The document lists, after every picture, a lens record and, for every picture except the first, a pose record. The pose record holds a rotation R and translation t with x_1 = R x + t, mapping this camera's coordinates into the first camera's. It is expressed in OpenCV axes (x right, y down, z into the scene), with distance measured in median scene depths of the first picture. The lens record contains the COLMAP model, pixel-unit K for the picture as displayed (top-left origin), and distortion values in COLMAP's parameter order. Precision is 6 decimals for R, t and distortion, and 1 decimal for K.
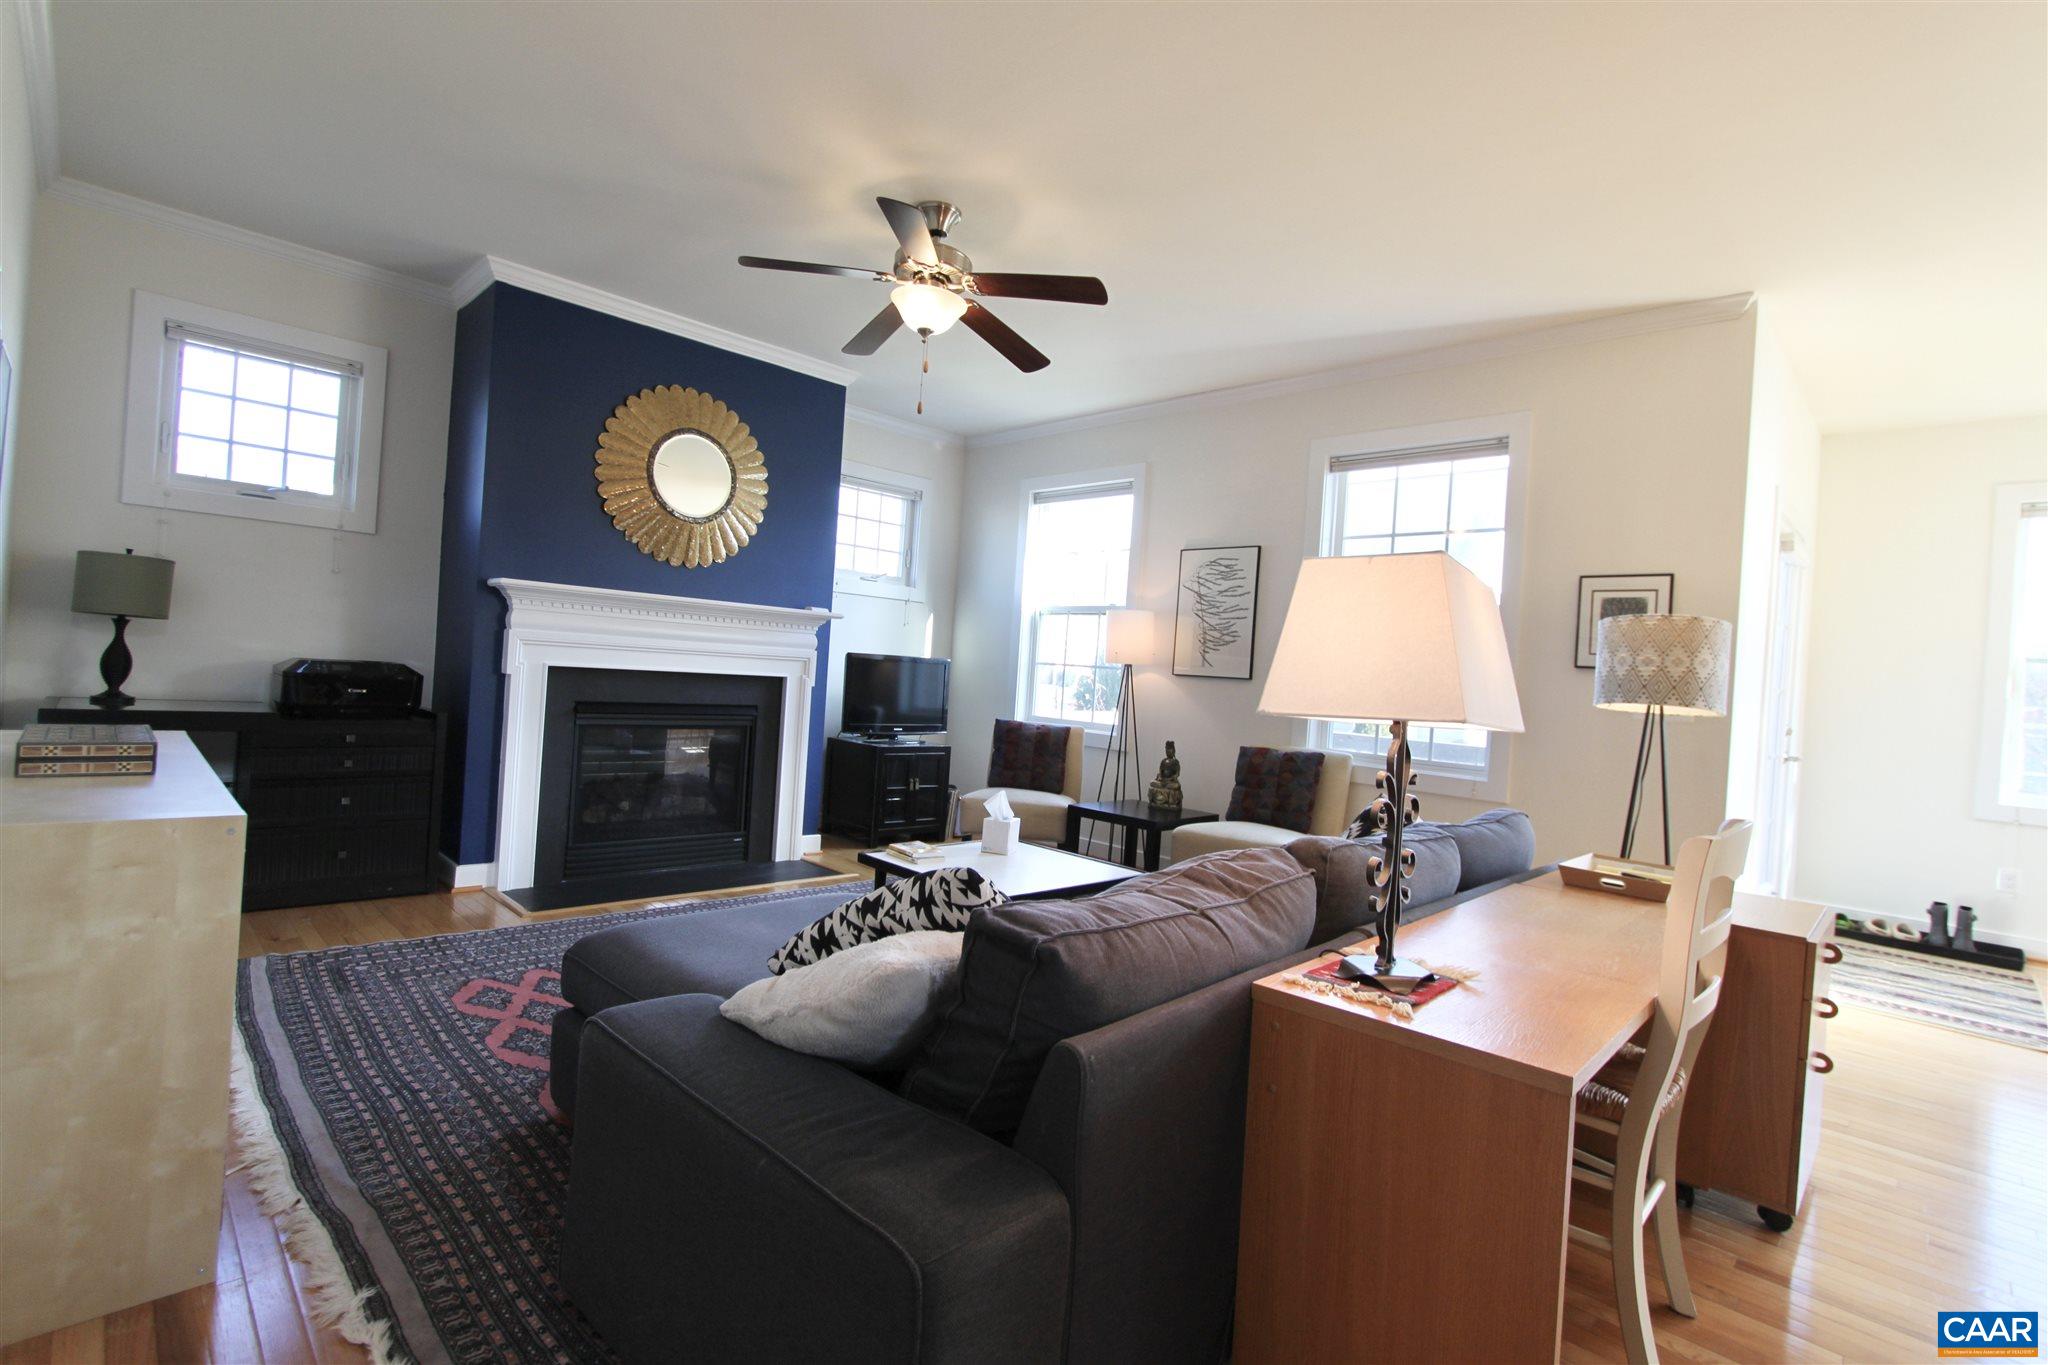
lens RADIAL K [[944.4, 0, 1030.9], [0, 944.4, 672.3], [0, 0, 1]] dist [-0.015058, 0.001726]
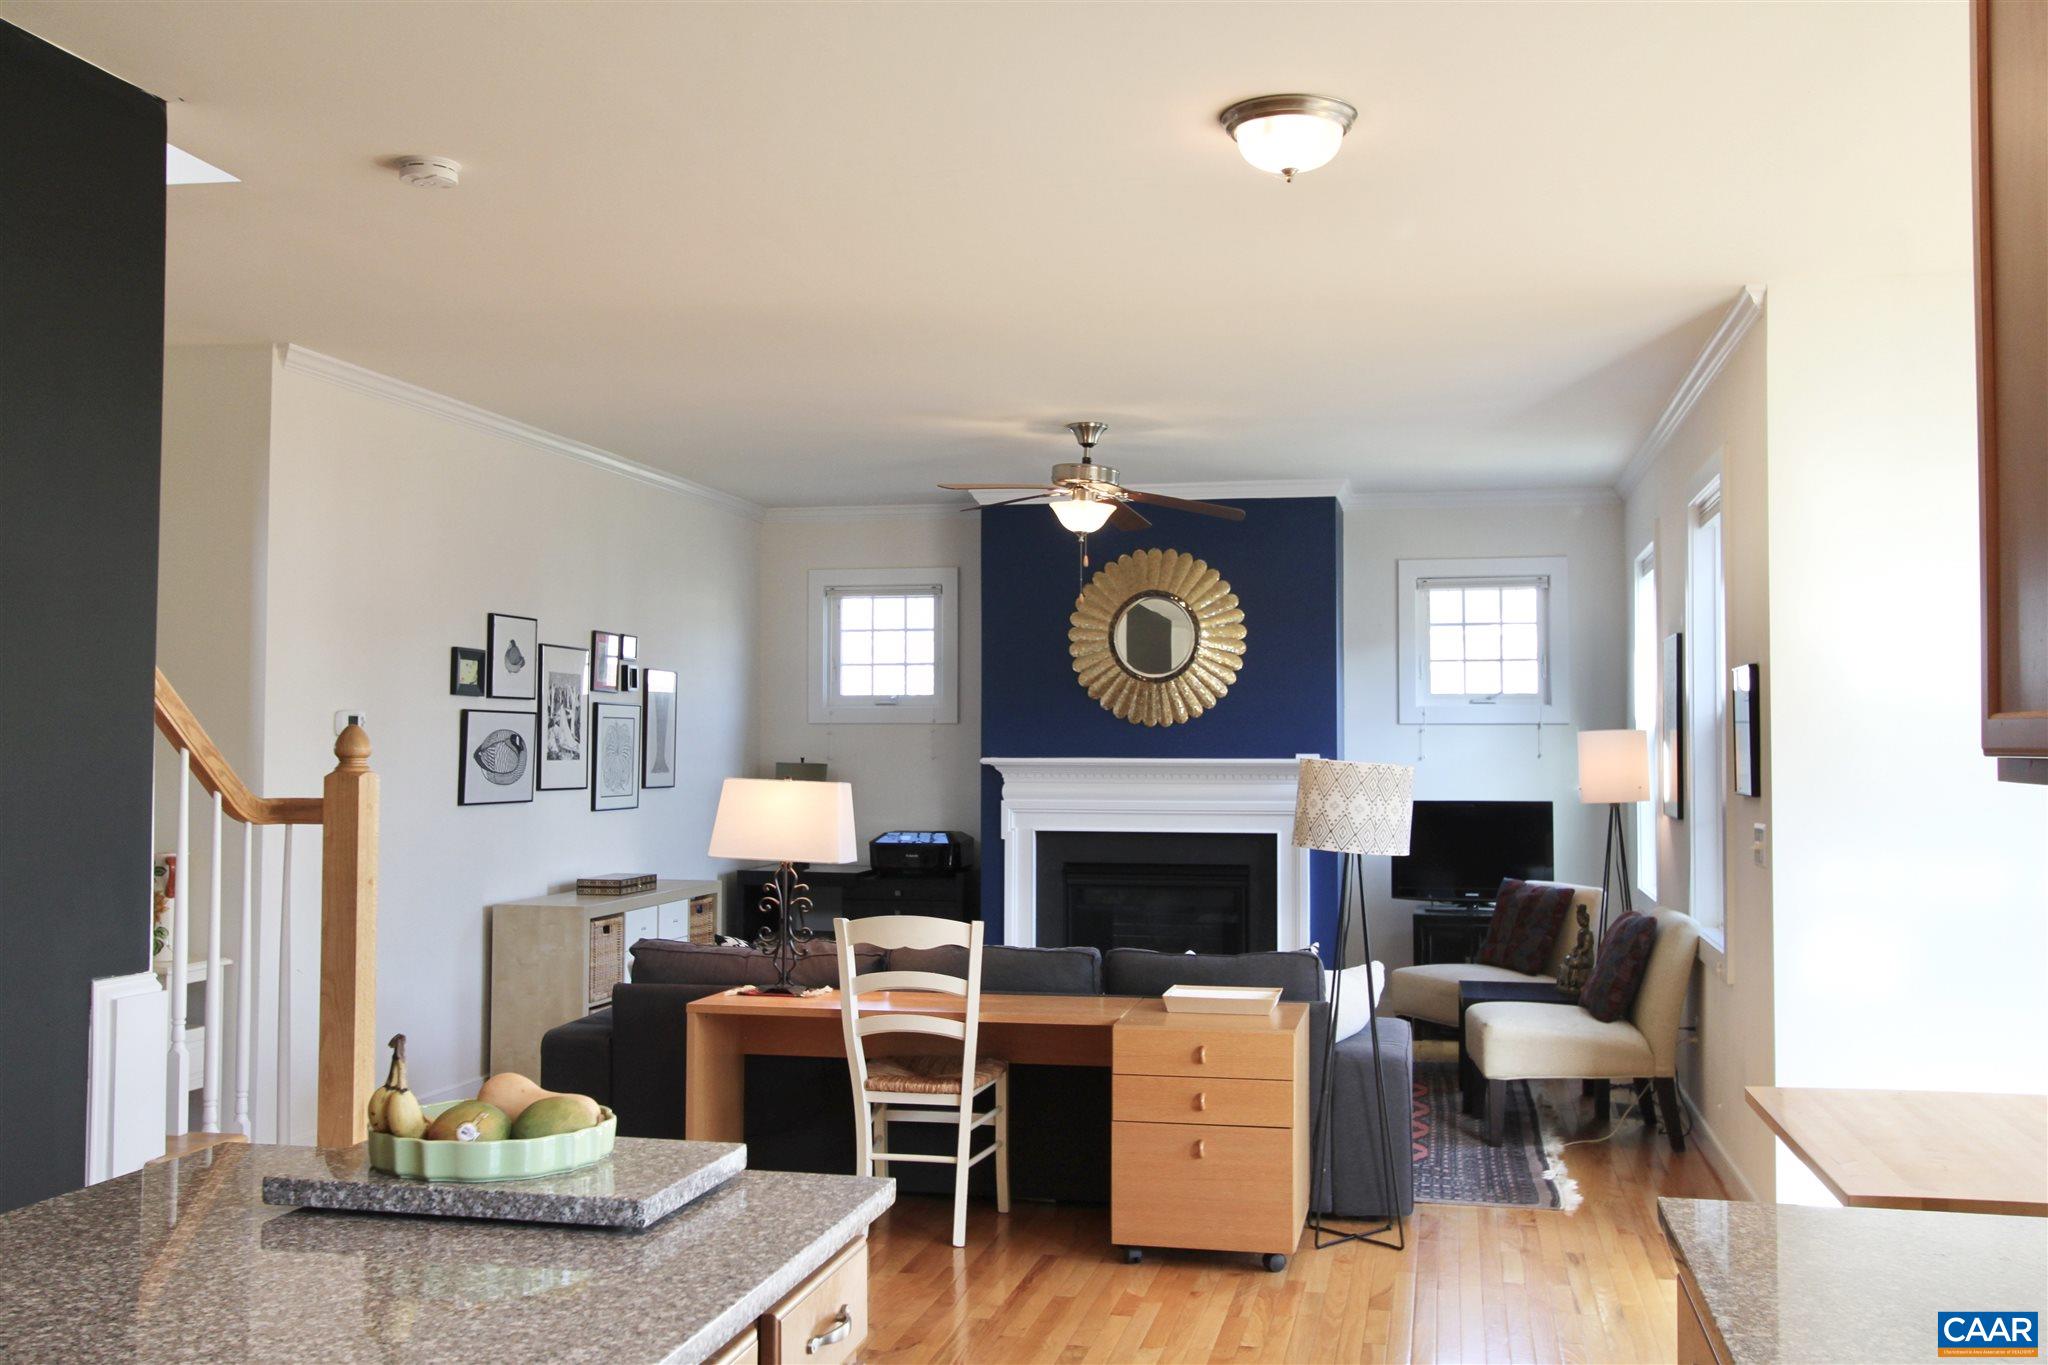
lens RADIAL K [[1994.8, 0, 1024.0], [0, 1994.8, 682.5], [0, 0, 1]] dist [-0.003285, 0.025089]
pose [[0.539103, -0.089520, -0.837469, 1.497786], [0.033249, 0.995822, -0.085044, 0.018837], [0.841583, 0.018003, 0.539827, -0.296940]]
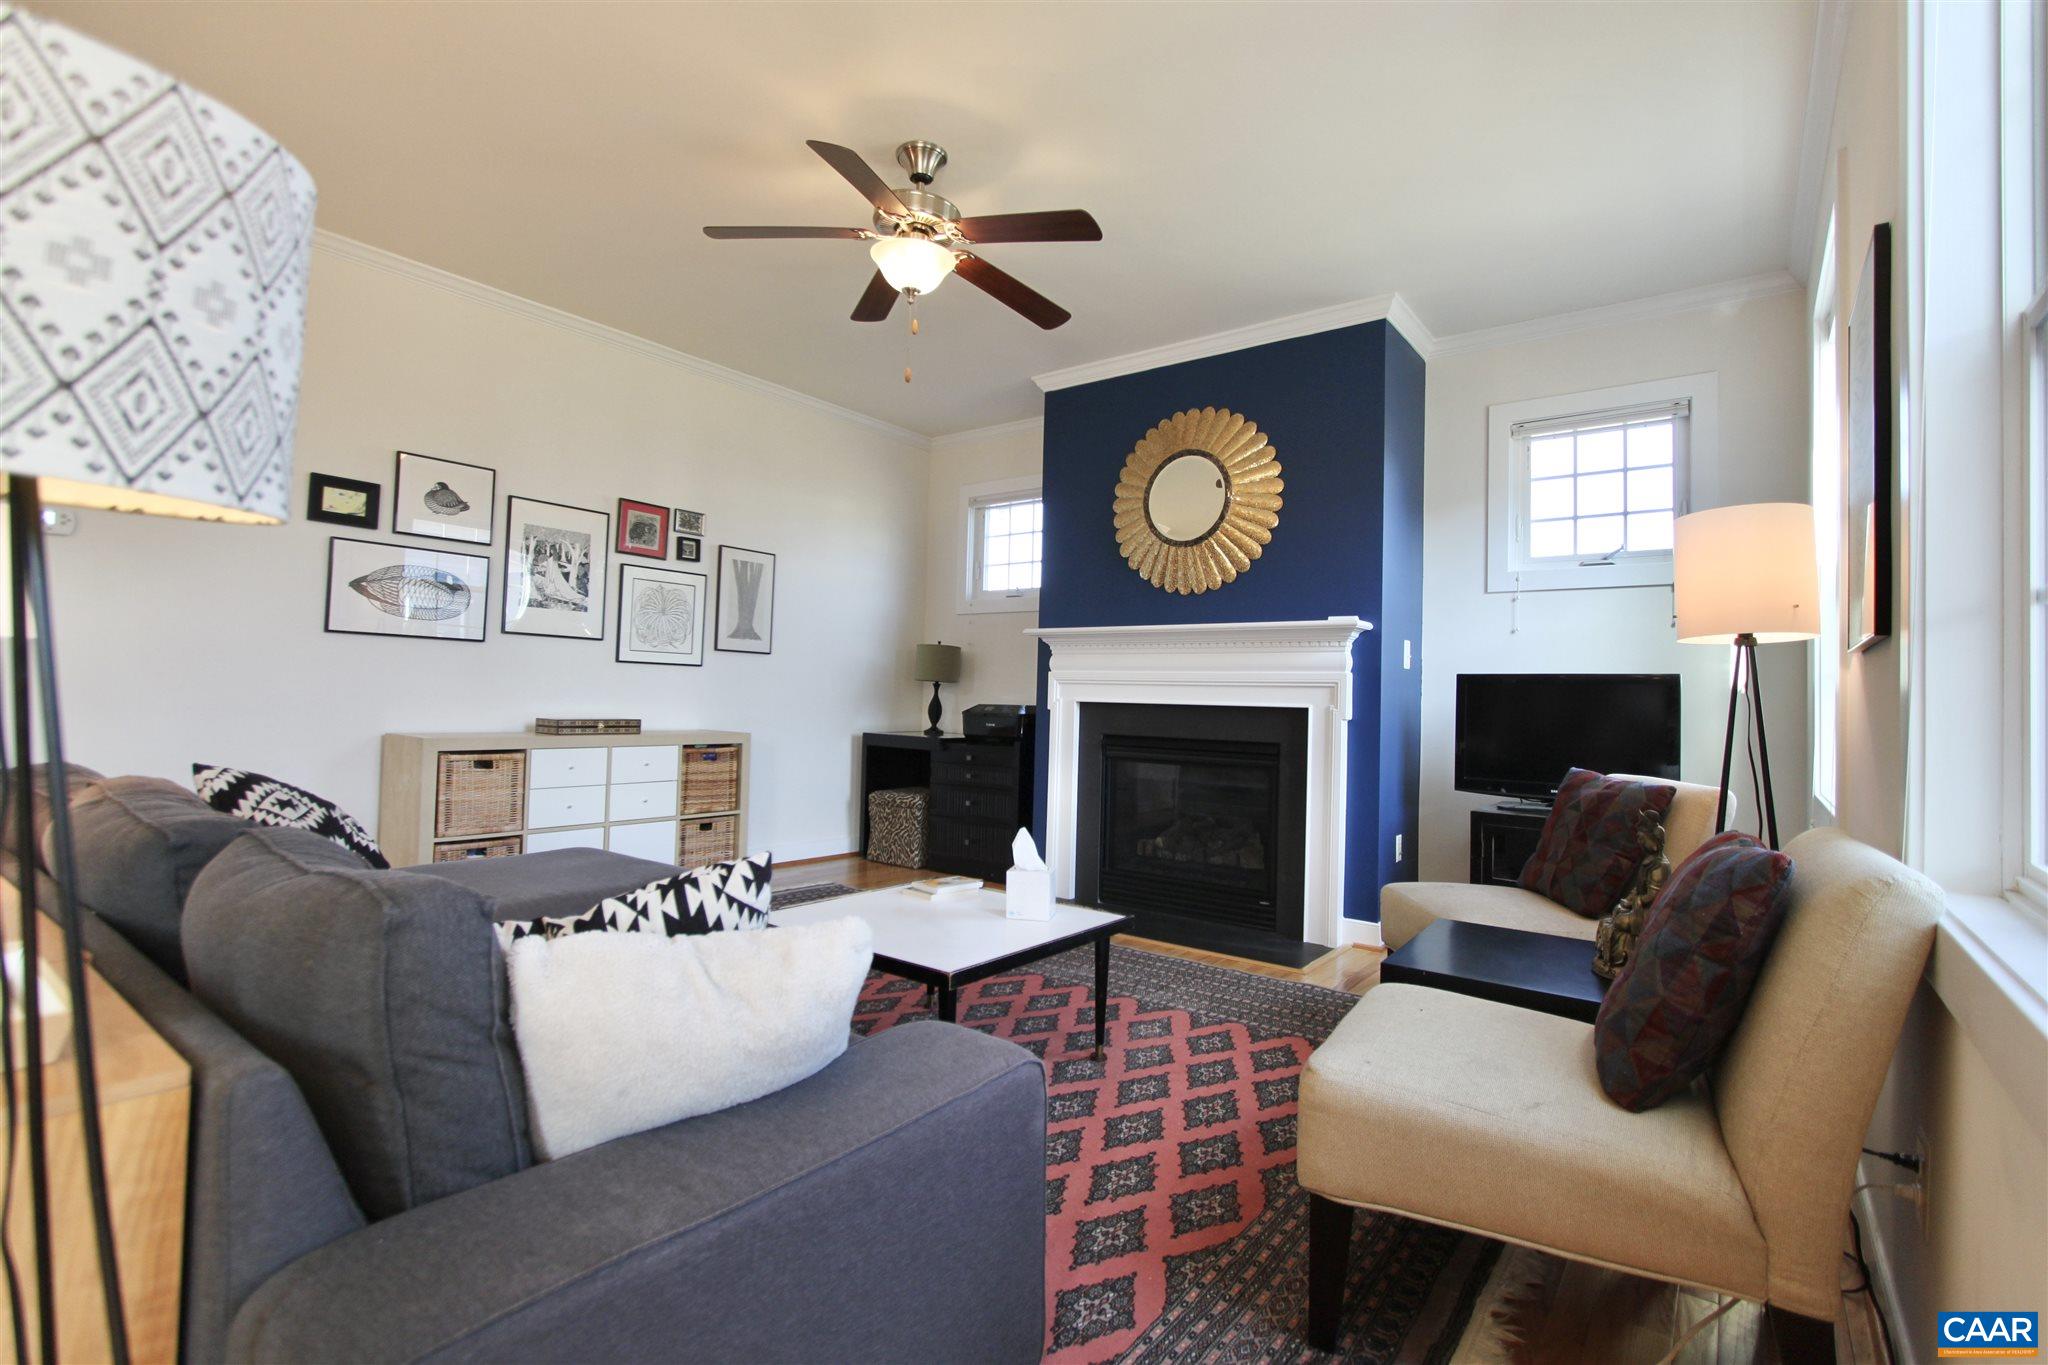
lens RADIAL K [[944.4, 0, 1030.9], [0, 944.4, 672.3], [0, 0, 1]] dist [-0.015058, 0.001726]
pose [[0.134222, -0.090417, -0.986818, 0.607576], [-0.018502, 0.995426, -0.093722, 0.065801], [0.990779, 0.030838, 0.131935, 0.804944]]
